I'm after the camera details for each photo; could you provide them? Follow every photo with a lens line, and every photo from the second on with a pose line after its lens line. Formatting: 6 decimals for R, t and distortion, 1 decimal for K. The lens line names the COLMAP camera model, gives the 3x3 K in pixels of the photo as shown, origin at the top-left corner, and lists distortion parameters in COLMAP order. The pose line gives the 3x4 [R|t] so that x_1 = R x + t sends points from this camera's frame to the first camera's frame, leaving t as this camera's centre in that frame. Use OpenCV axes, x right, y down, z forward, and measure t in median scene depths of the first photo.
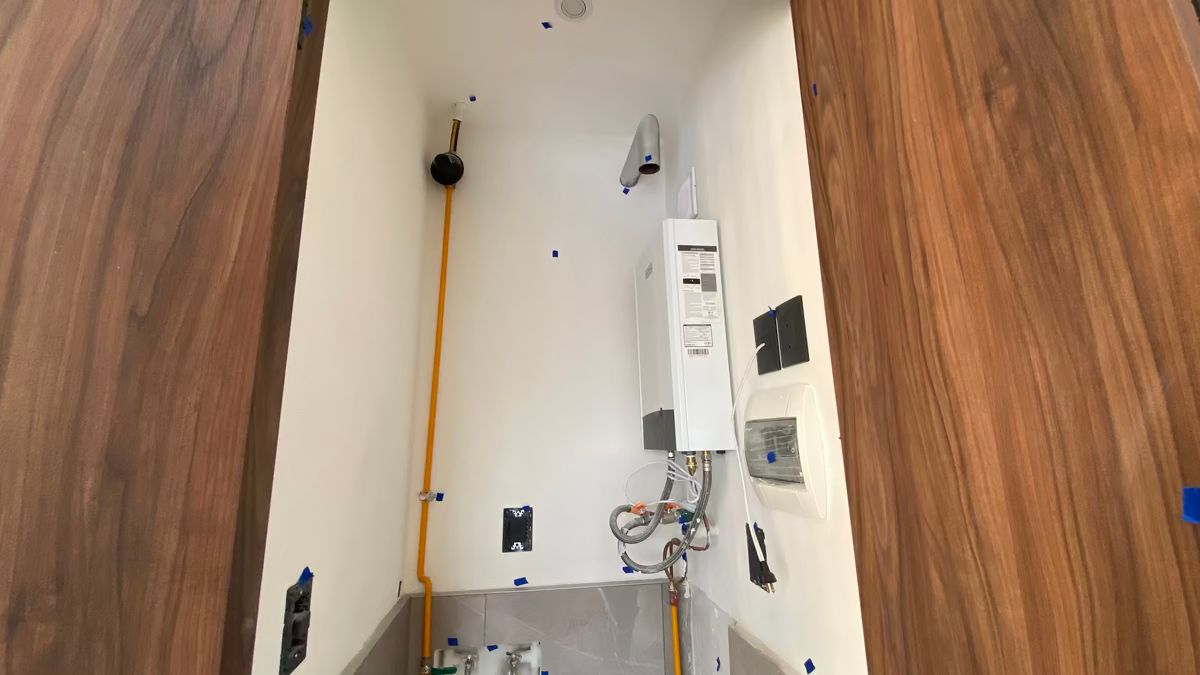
lens RADIAL K [[490.7, 0, 600.0], [0, 490.7, 337.5], [0, 0, 1]] dist [0.036004, -0.028171]
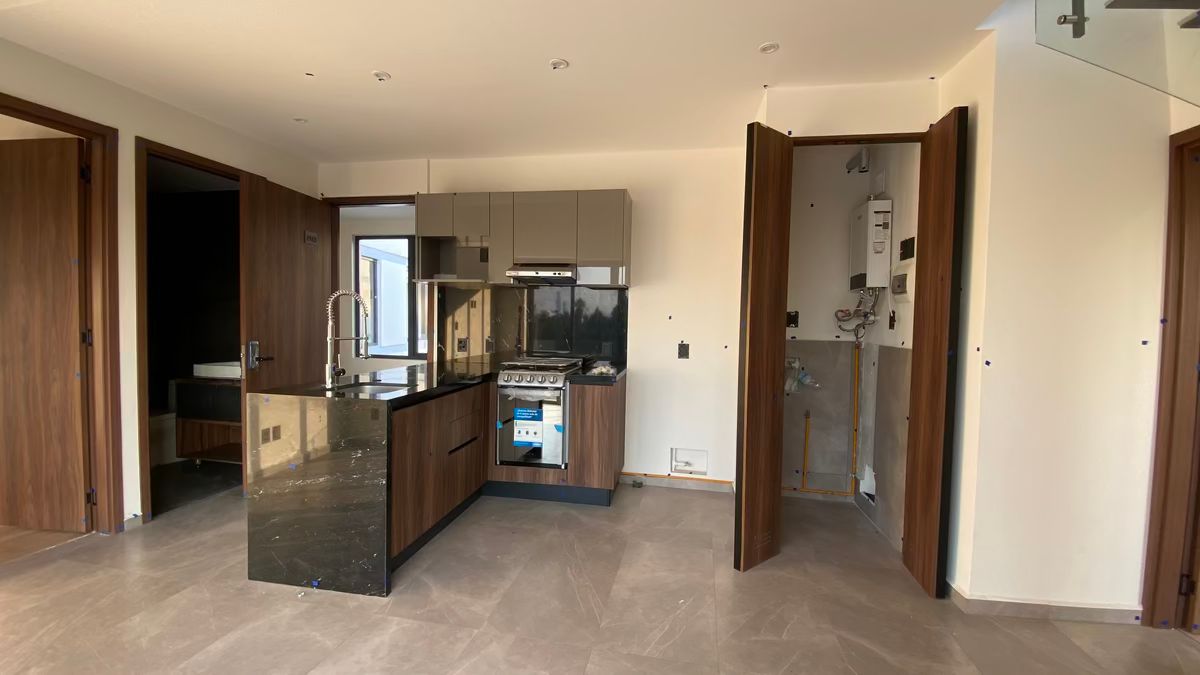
lens RADIAL K [[490.7, 0, 600.0], [0, 490.7, 337.5], [0, 0, 1]] dist [0.036004, -0.028171]
pose [[0.951689, 0.047787, -0.303324, -0.412697], [0.030504, 0.968217, 0.248245, -0.238950], [0.305546, -0.245504, 0.919983, -2.109810]]
